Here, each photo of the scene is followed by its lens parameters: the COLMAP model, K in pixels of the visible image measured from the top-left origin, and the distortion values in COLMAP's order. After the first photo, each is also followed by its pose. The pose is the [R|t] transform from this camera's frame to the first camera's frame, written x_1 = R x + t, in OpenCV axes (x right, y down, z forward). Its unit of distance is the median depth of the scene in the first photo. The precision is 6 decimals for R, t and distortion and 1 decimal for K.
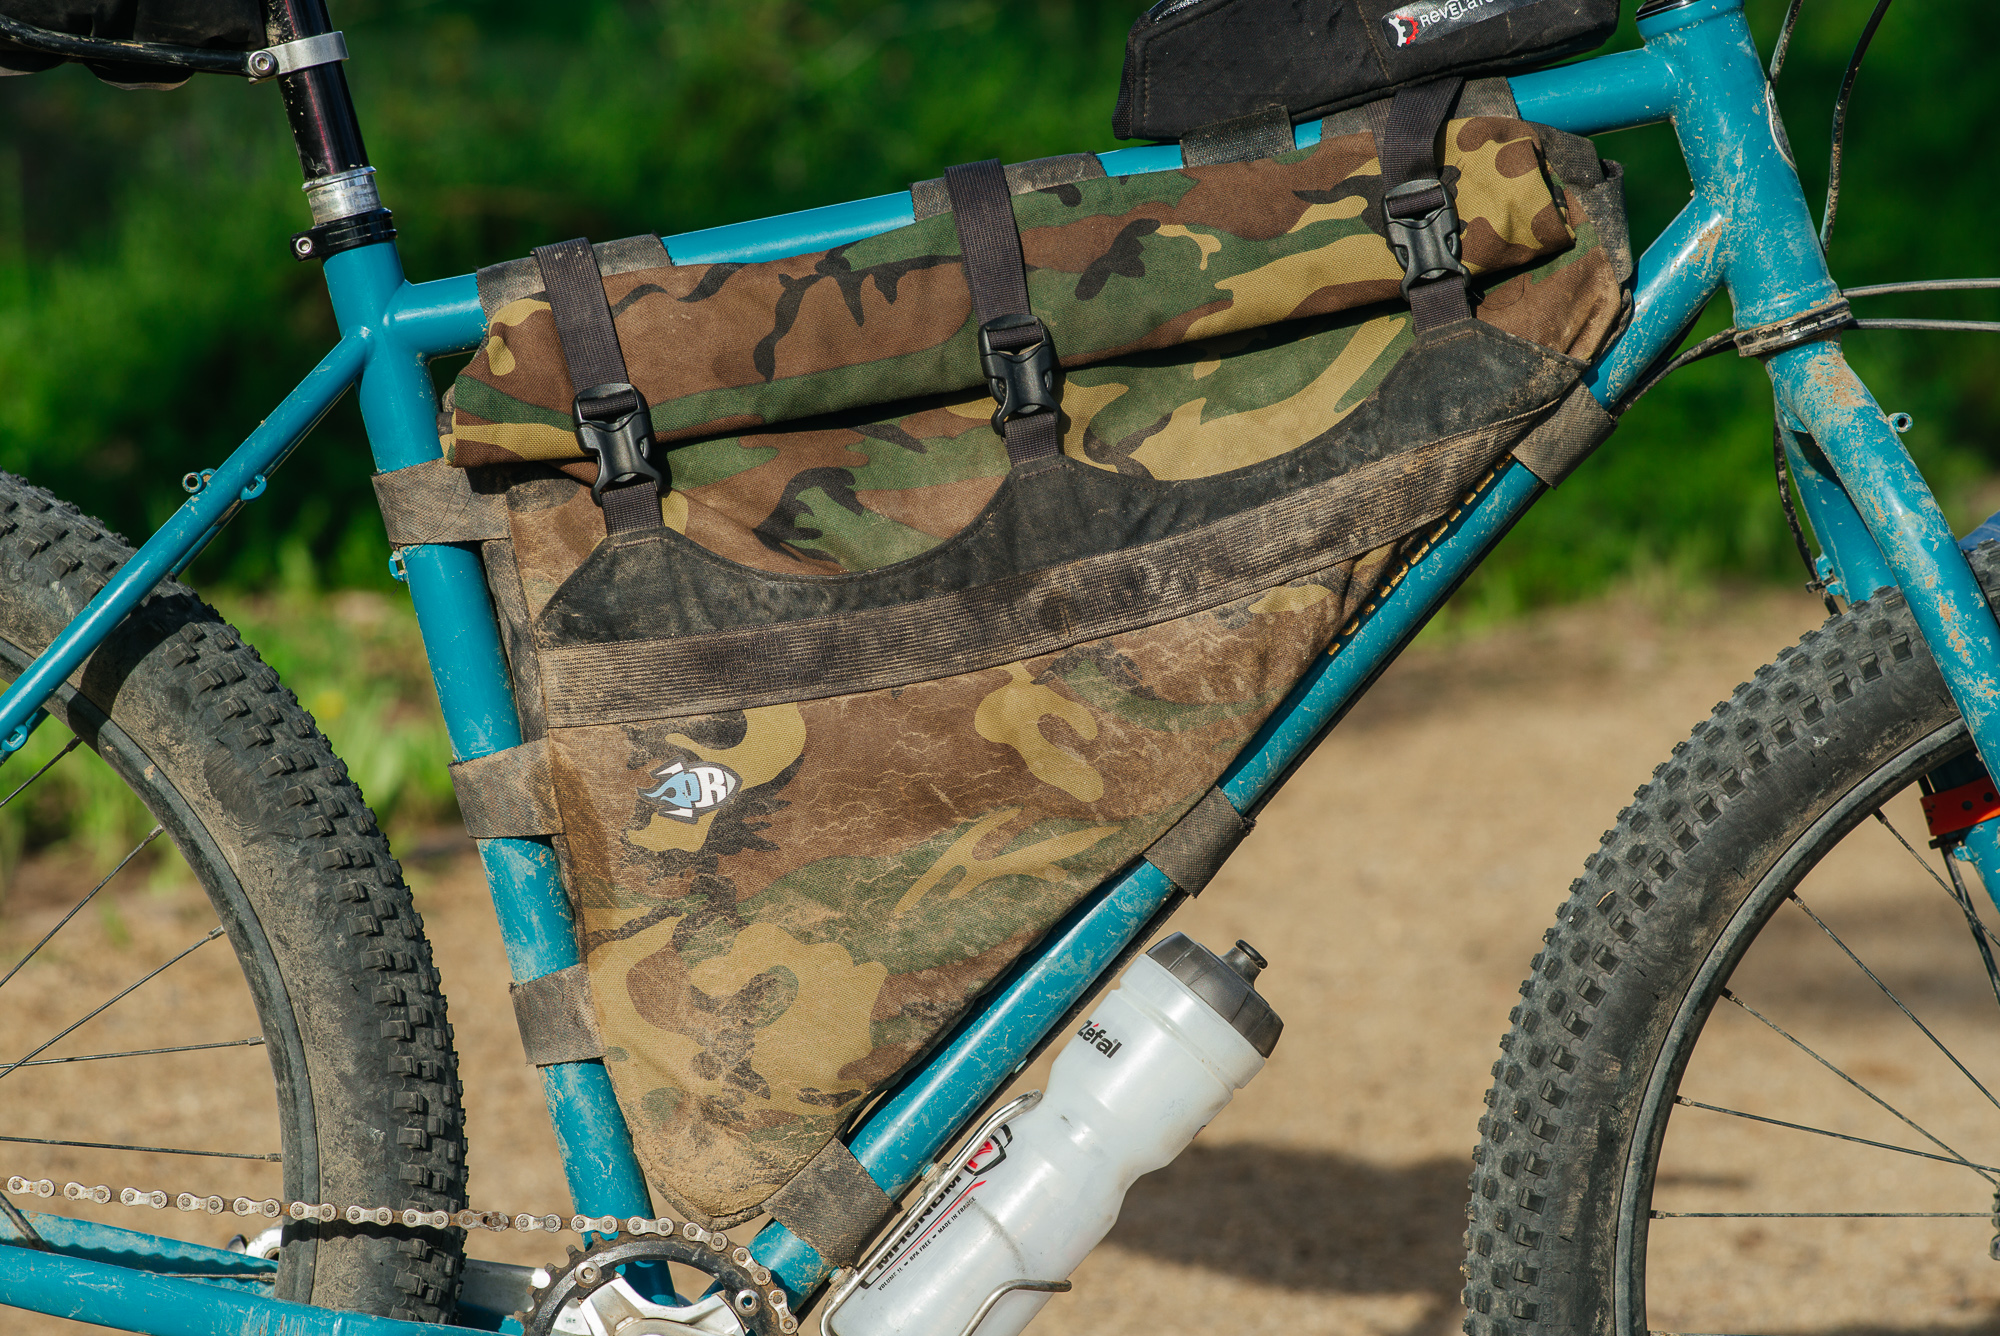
lens RADIAL K [[7522.6, 0, 1005.4], [0, 7522.6, 732.3], [0, 0, 1]] dist [0.460604, -3.826639]
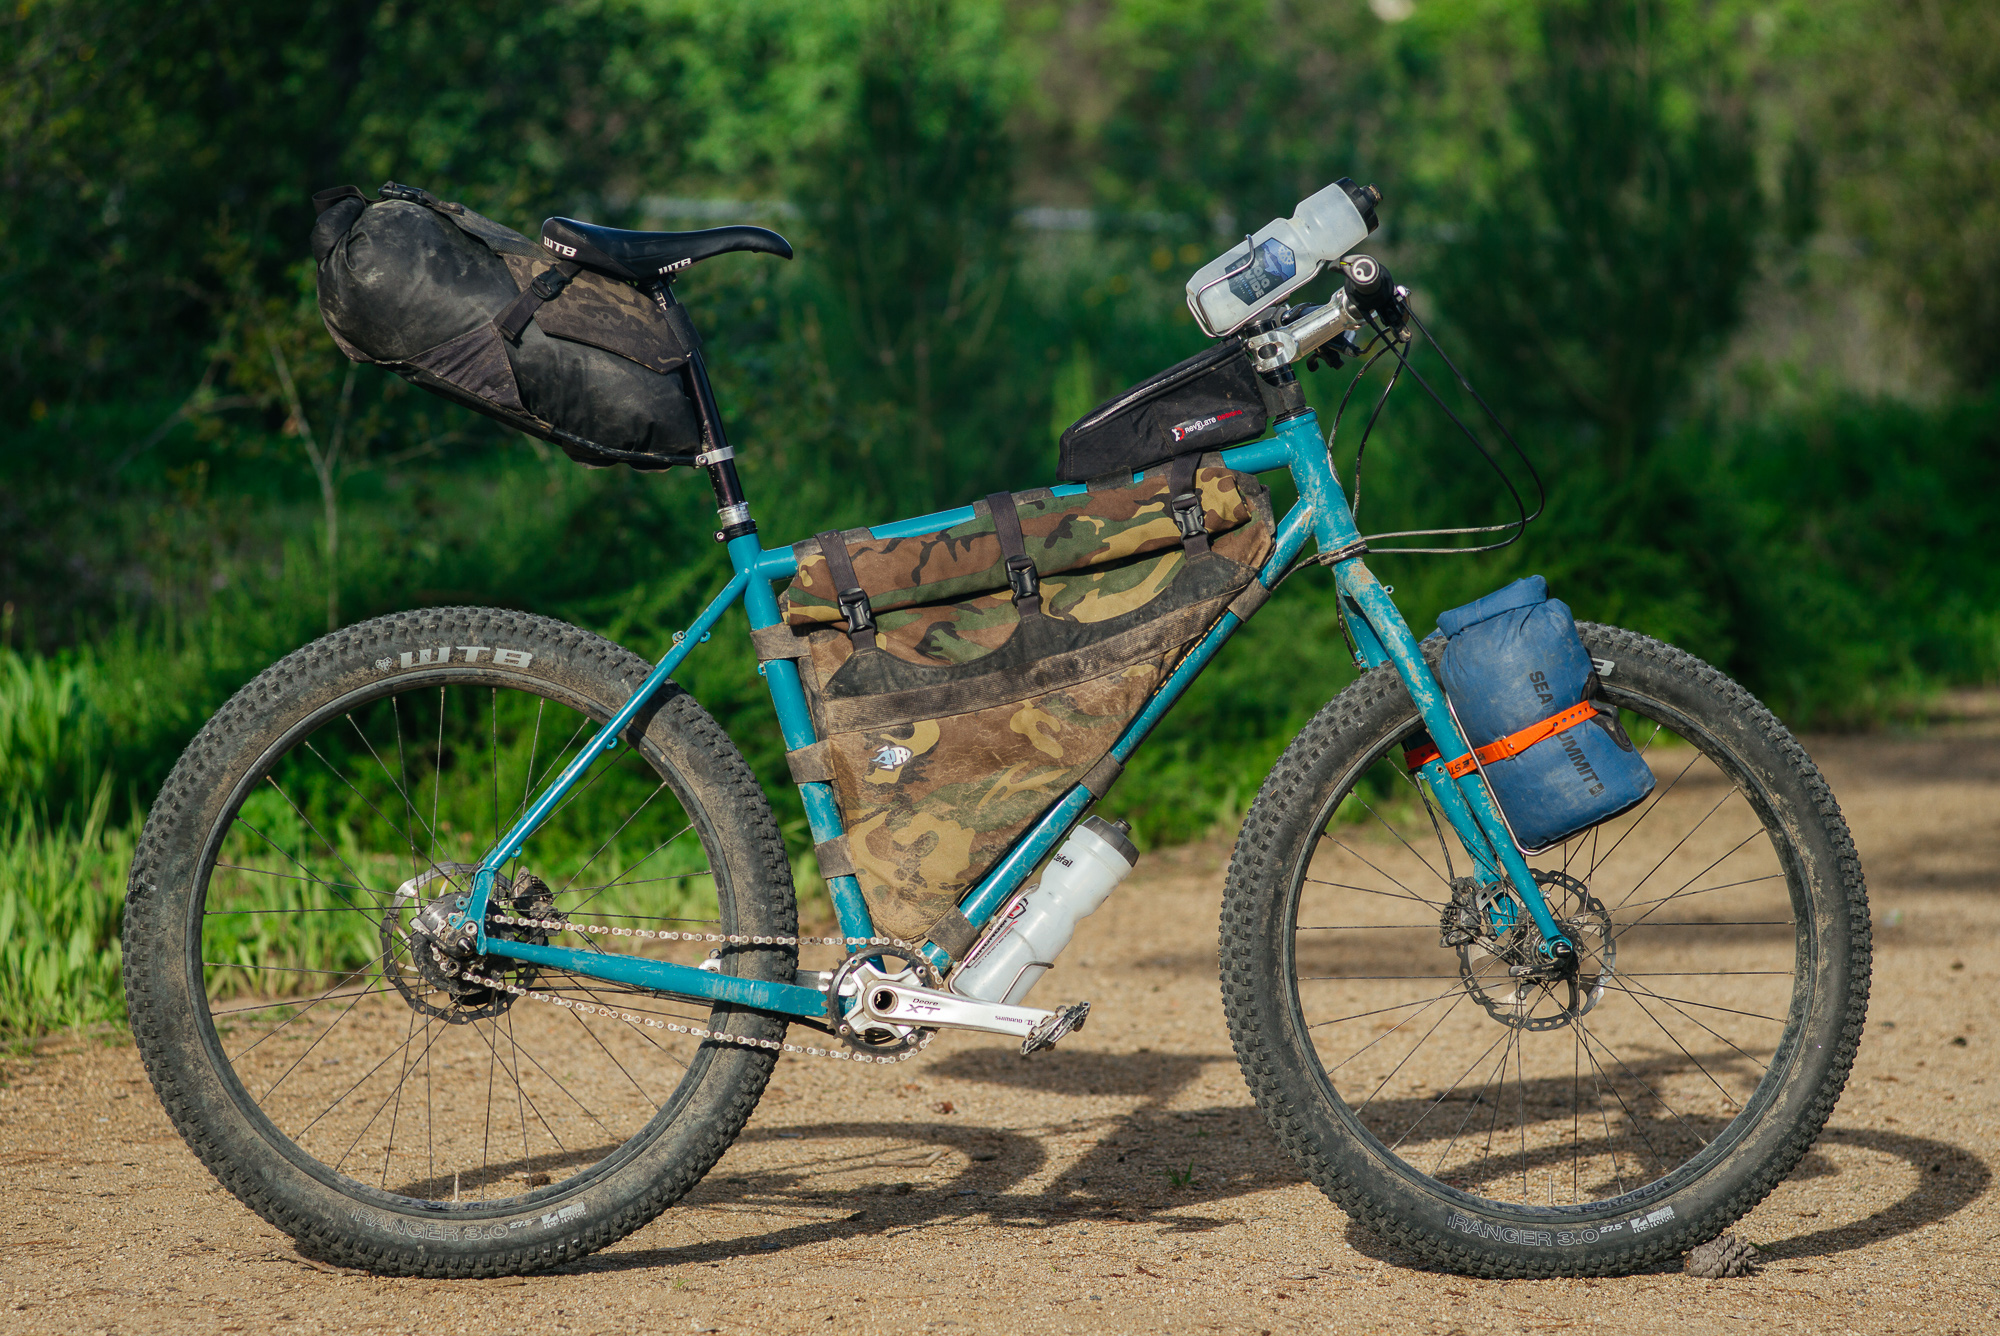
lens RADIAL K [[7507.9, 0, 997.5], [0, 7507.9, 845.3], [0, 0, 1]] dist [0.910238, -0.220740]
pose [[0.997575, -0.031732, 0.061945, -0.155921], [0.034622, 0.998334, -0.046154, 0.145849], [-0.060377, 0.048186, 0.997012, -1.368981]]
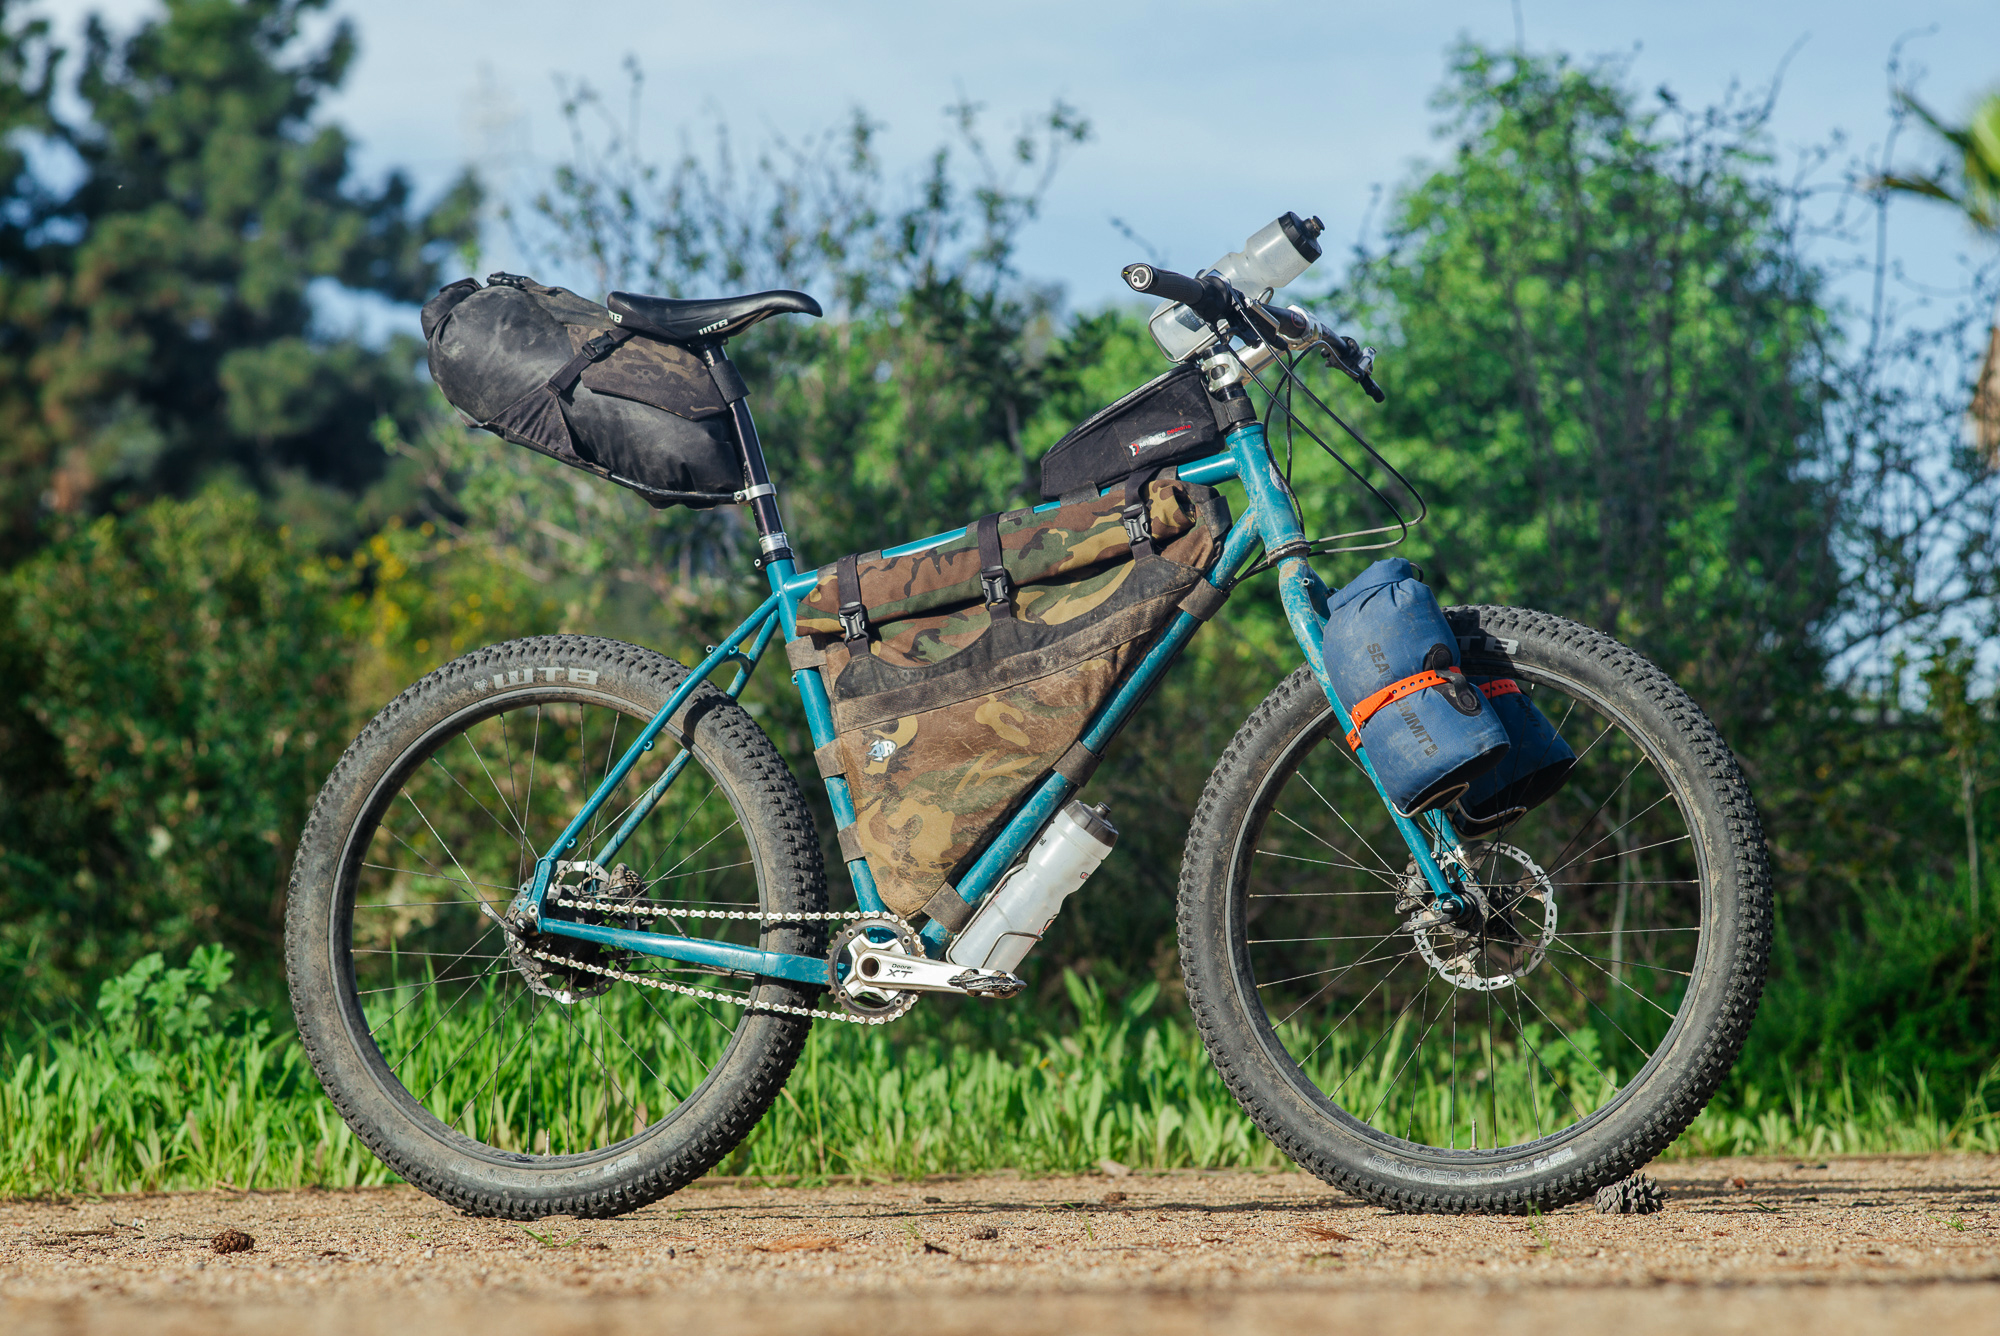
lens RADIAL K [[7507.9, 0, 997.5], [0, 7507.9, 845.3], [0, 0, 1]] dist [0.910238, -0.220740]
pose [[0.919143, -0.061068, -0.389163, 1.024907], [0.011485, 0.991645, -0.128484, 0.381707], [0.393757, 0.113626, 0.912165, -1.402241]]
